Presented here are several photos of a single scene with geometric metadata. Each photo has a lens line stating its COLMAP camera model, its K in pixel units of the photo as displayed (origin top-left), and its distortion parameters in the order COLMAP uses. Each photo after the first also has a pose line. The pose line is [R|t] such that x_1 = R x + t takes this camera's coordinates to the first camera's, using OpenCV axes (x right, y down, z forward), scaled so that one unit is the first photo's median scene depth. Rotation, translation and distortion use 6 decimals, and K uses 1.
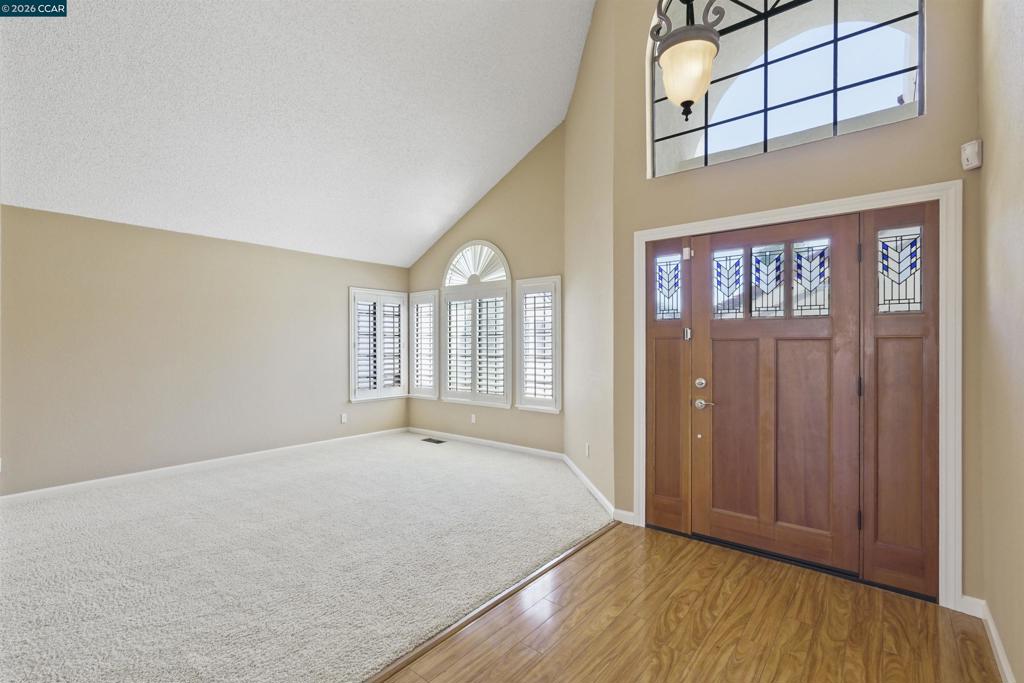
lens RADIAL K [[453.5, 0, 512.6], [0, 453.5, 342.4], [0, 0, 1]] dist [-0.010252, 0.005858]
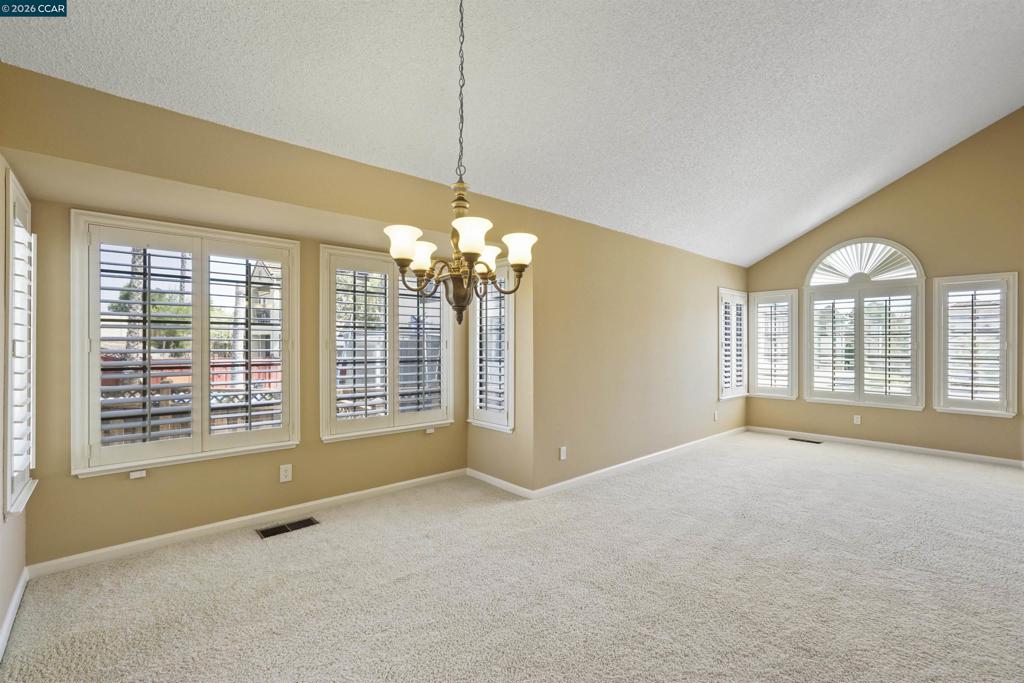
lens RADIAL K [[453.5, 0, 508.7], [0, 453.5, 344.3], [0, 0, 1]] dist [-0.010252, 0.005858]
pose [[0.987722, 0.002973, -0.156193, -0.723132], [-0.002013, 0.999978, 0.006304, -0.000013], [0.156208, -0.005912, 0.987707, -0.091273]]
